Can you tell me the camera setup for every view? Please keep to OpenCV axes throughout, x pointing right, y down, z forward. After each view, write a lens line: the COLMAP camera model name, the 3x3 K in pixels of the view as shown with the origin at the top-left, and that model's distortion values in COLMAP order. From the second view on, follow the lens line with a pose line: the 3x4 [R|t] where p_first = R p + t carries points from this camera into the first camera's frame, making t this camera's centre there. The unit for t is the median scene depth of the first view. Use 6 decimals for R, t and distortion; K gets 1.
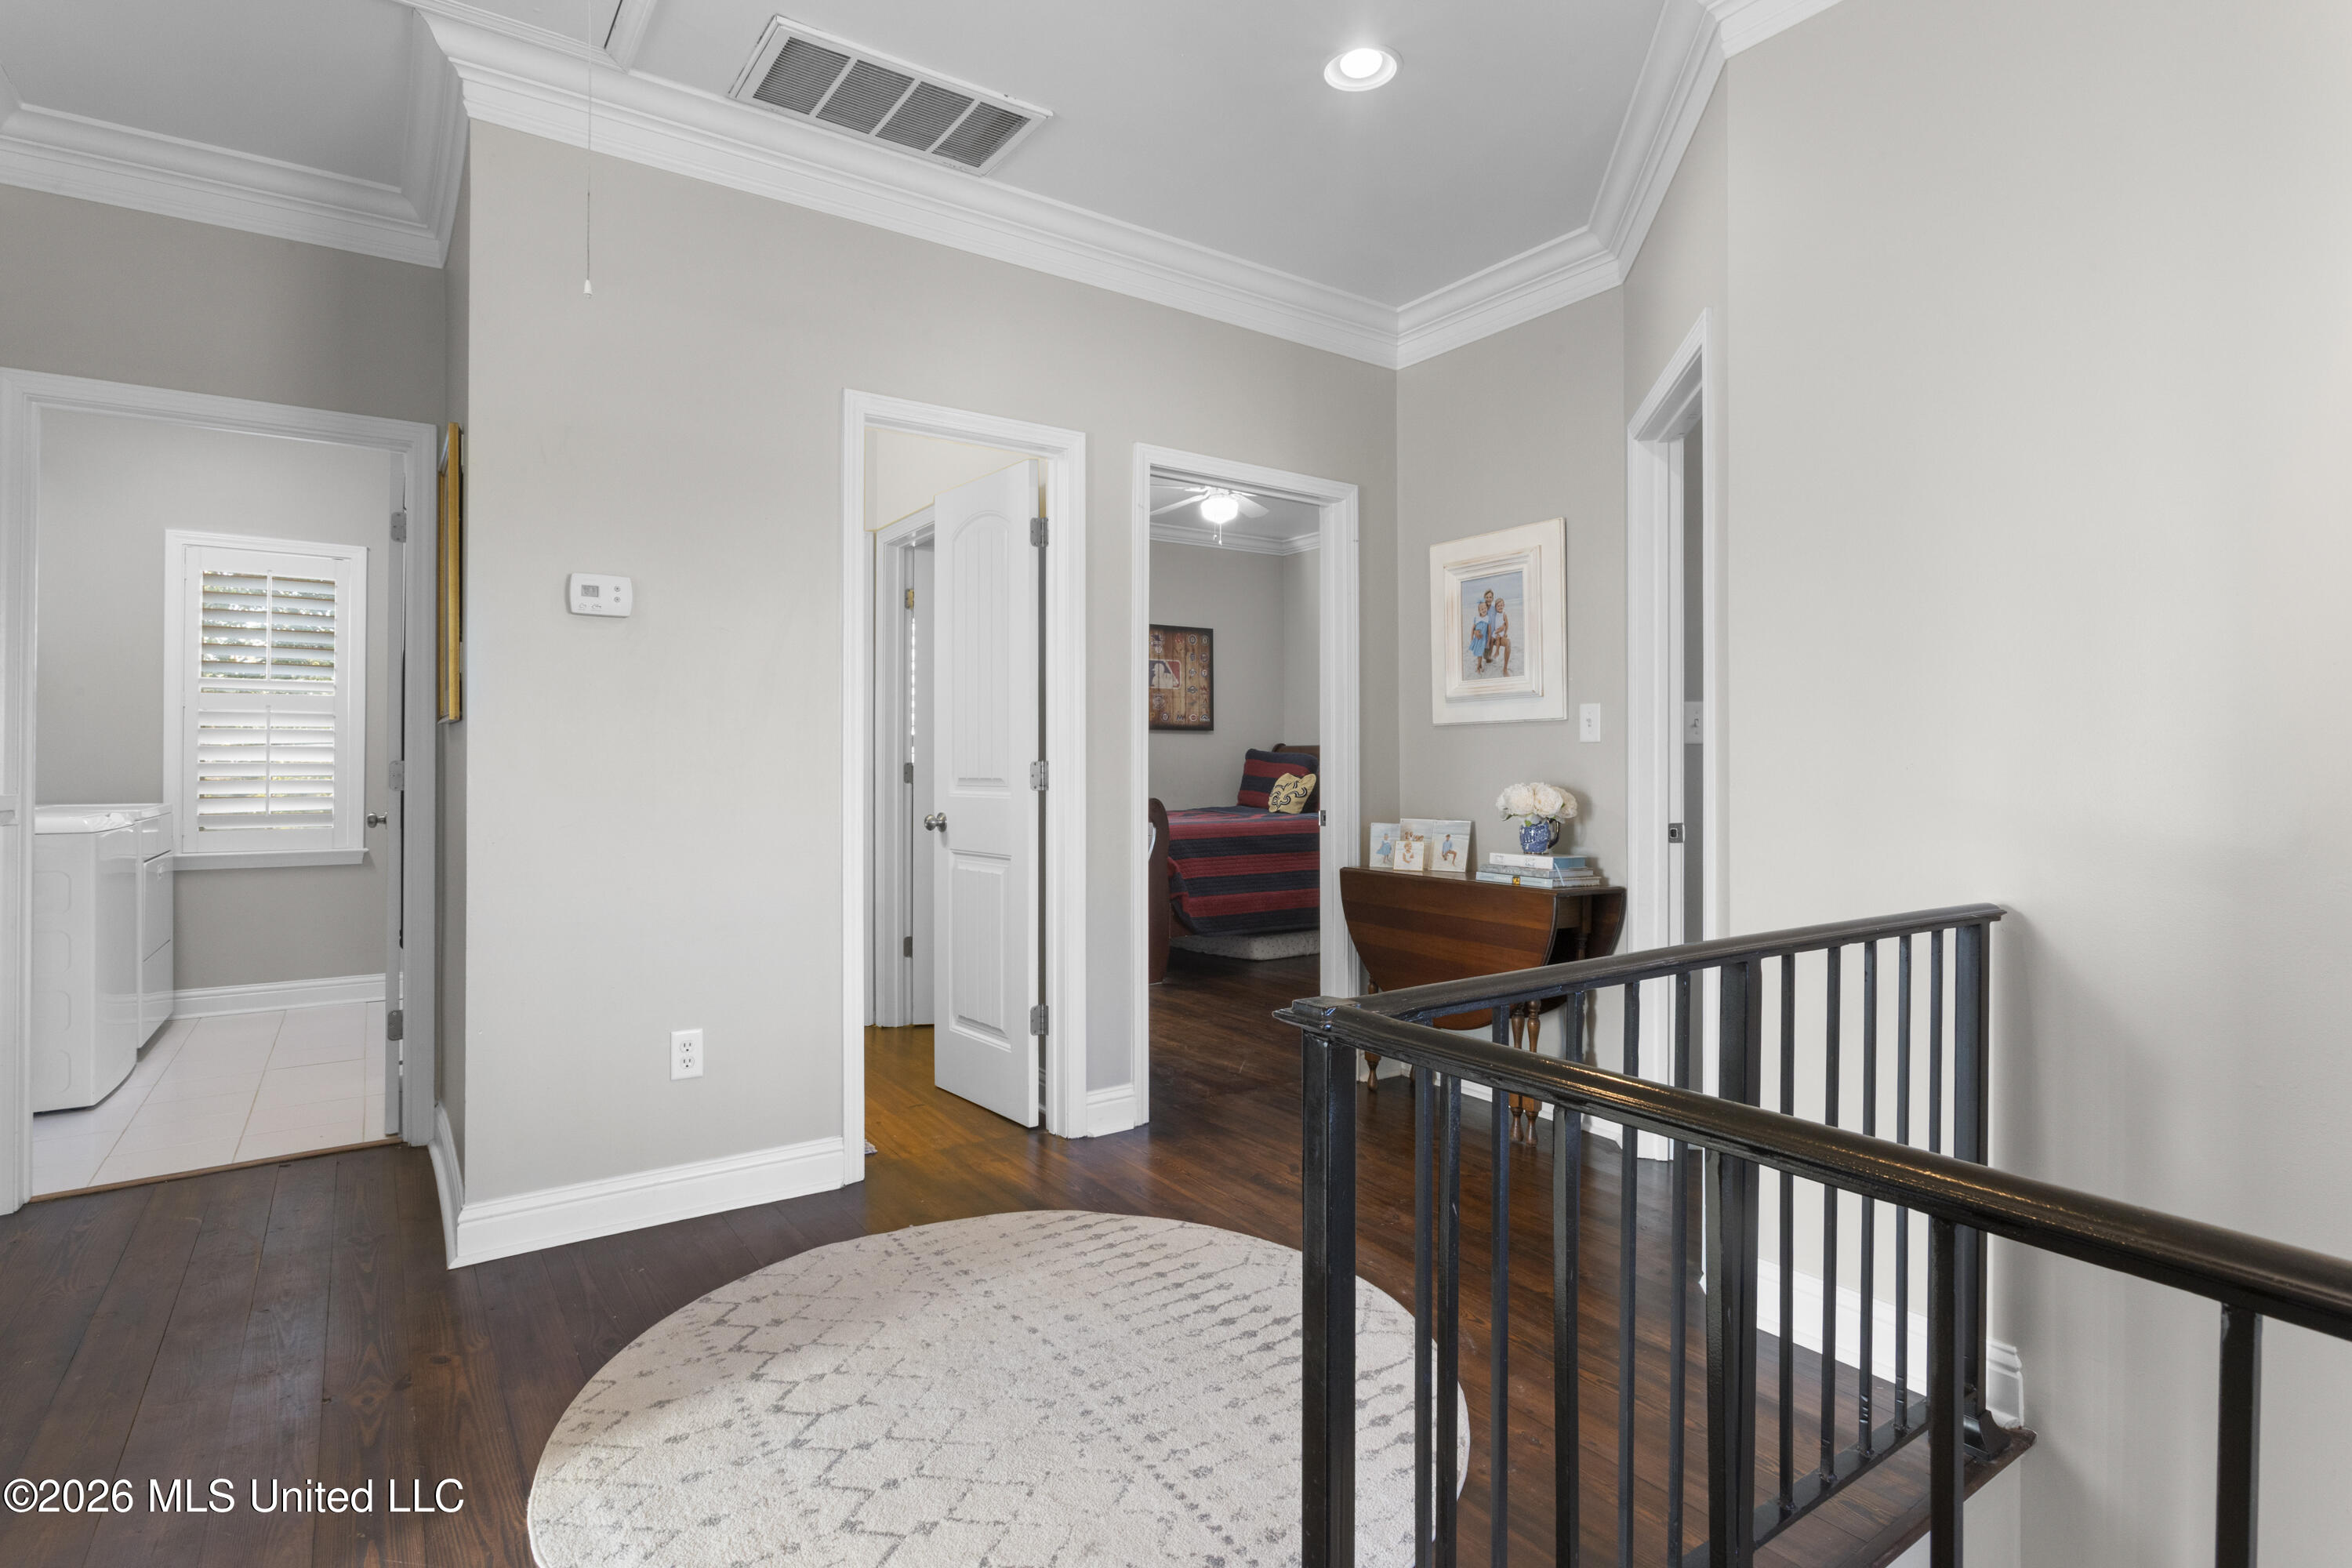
lens RADIAL K [[1144.1, 0, 1179.2], [0, 1144.1, 760.7], [0, 0, 1]] dist [-0.000116, 0.028000]
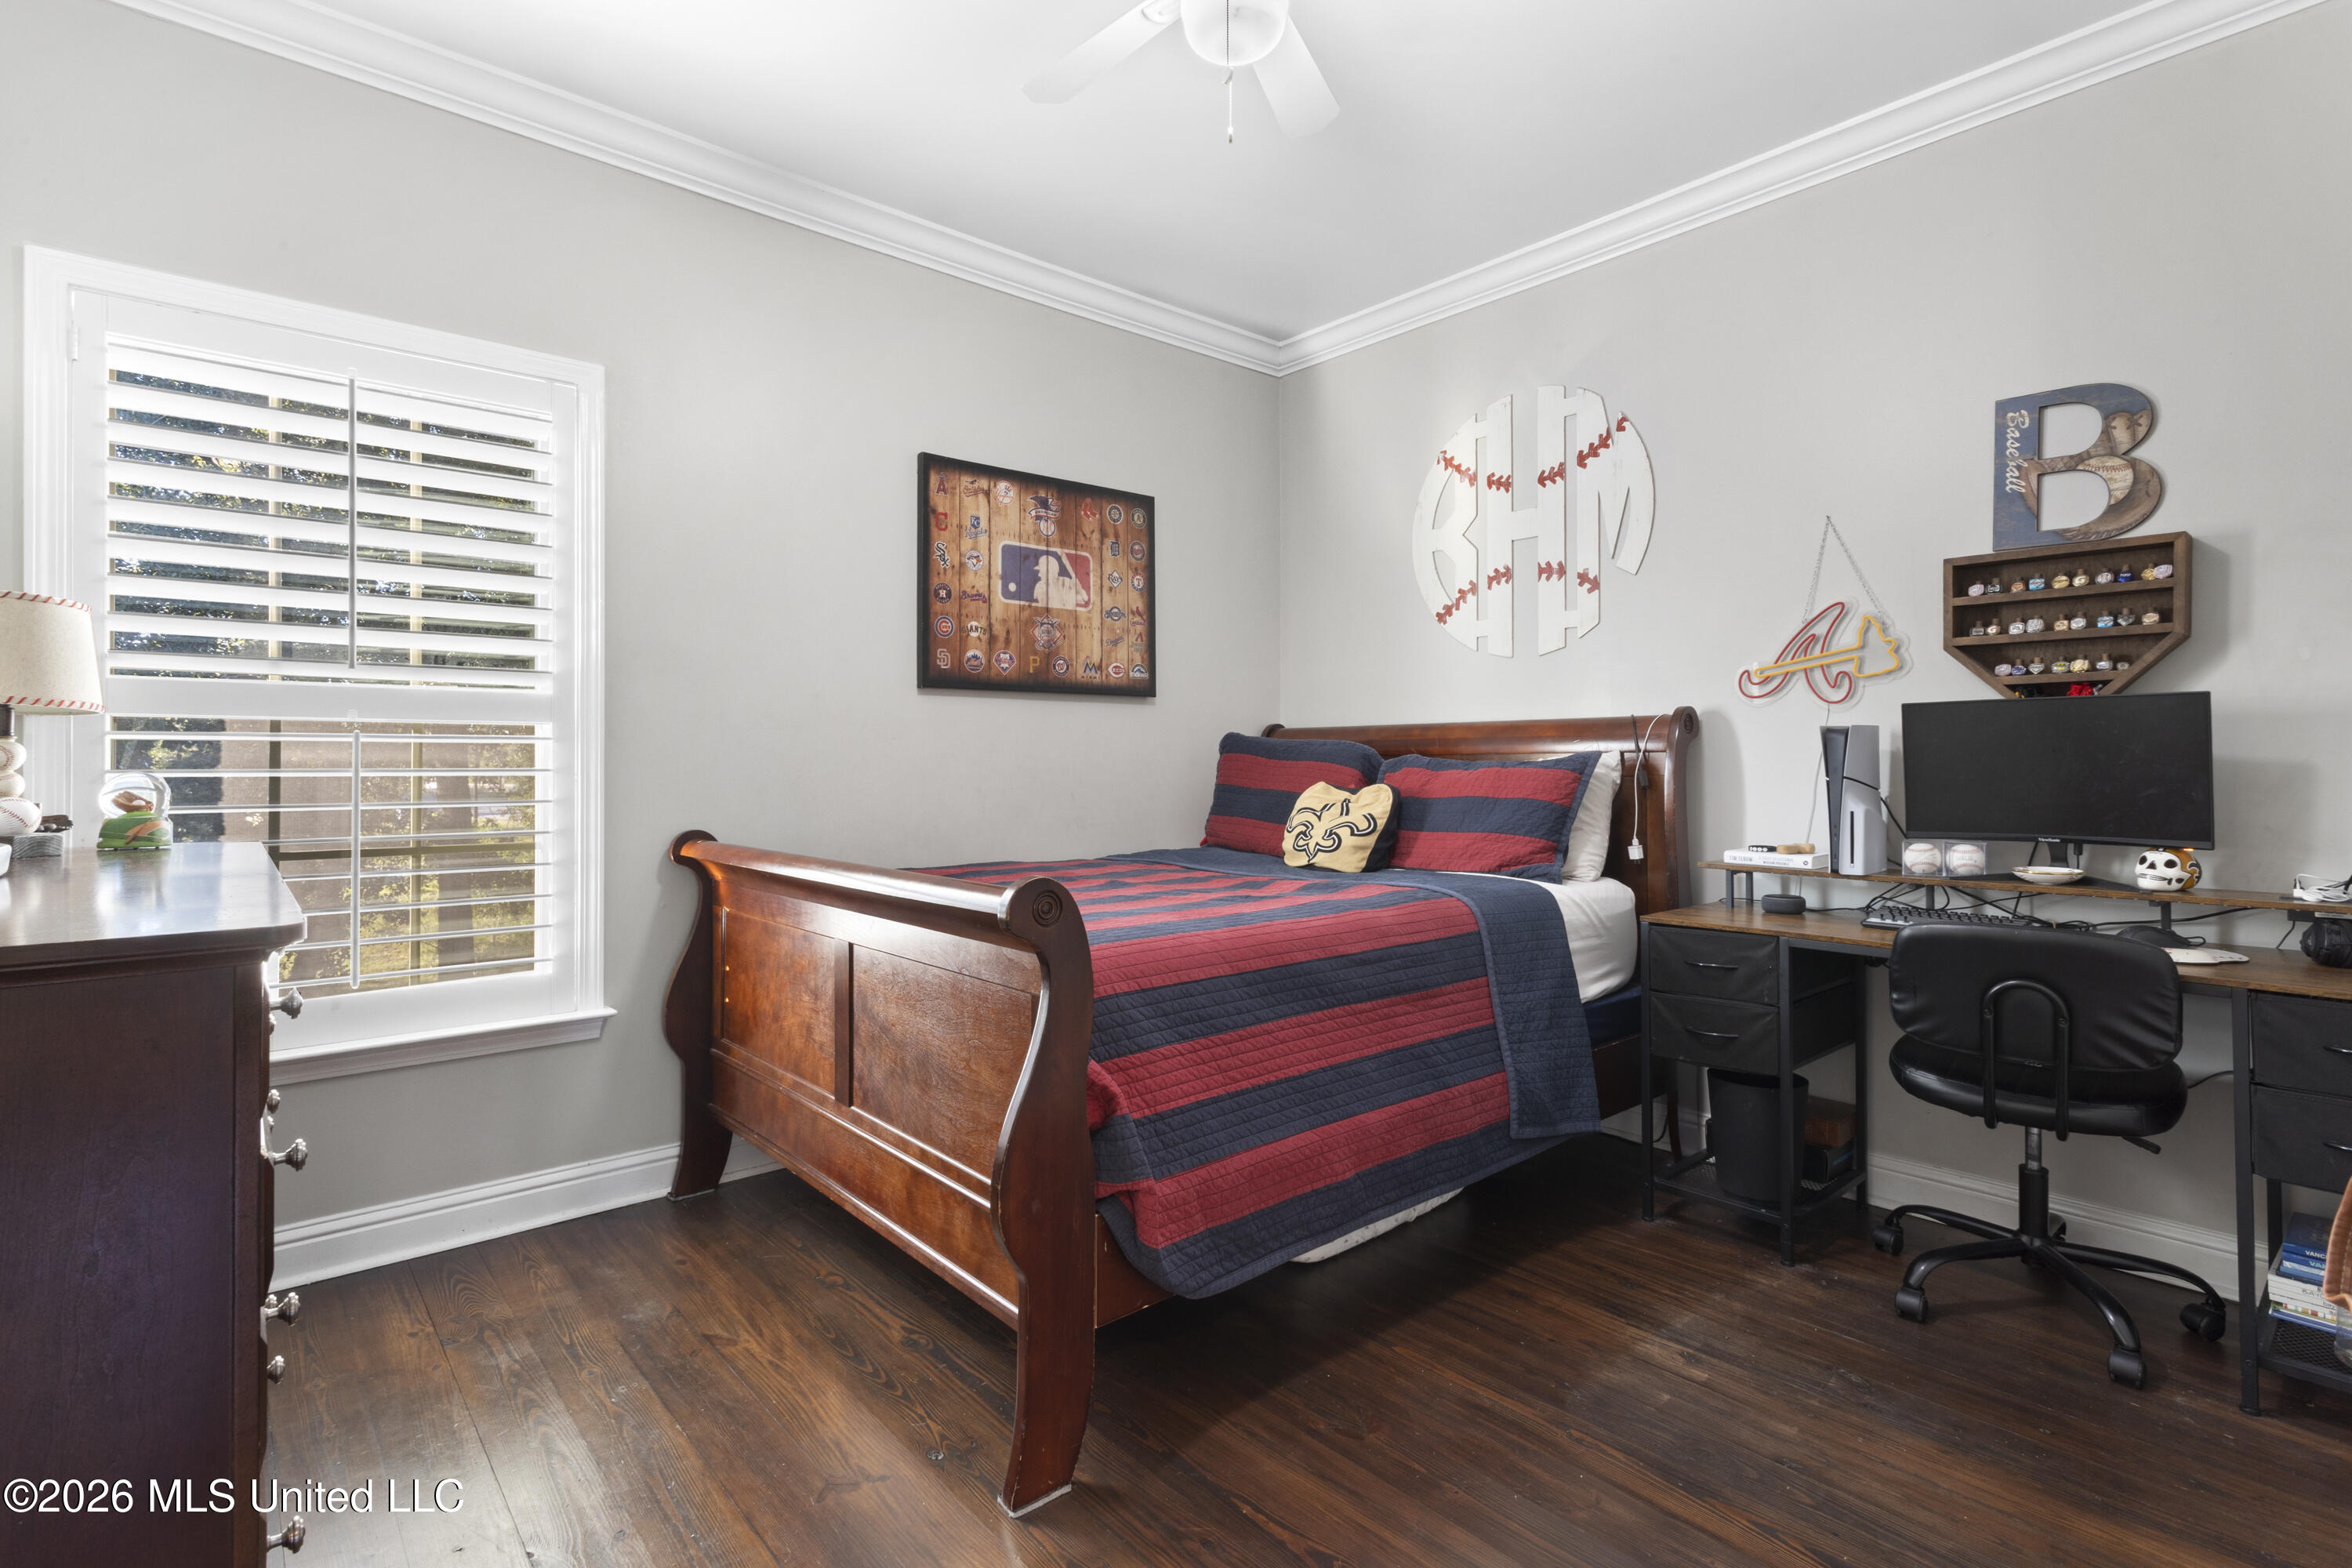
lens RADIAL K [[1110.4, 0, 1166.1], [0, 1110.4, 767.1], [0, 0, 1]] dist [0.000925, 0.000388]
pose [[0.995394, -0.000924, 0.095868, -0.012901], [0.000379, 0.999984, 0.005705, 0.001913], [-0.095872, -0.005642, 0.995378, 0.518518]]
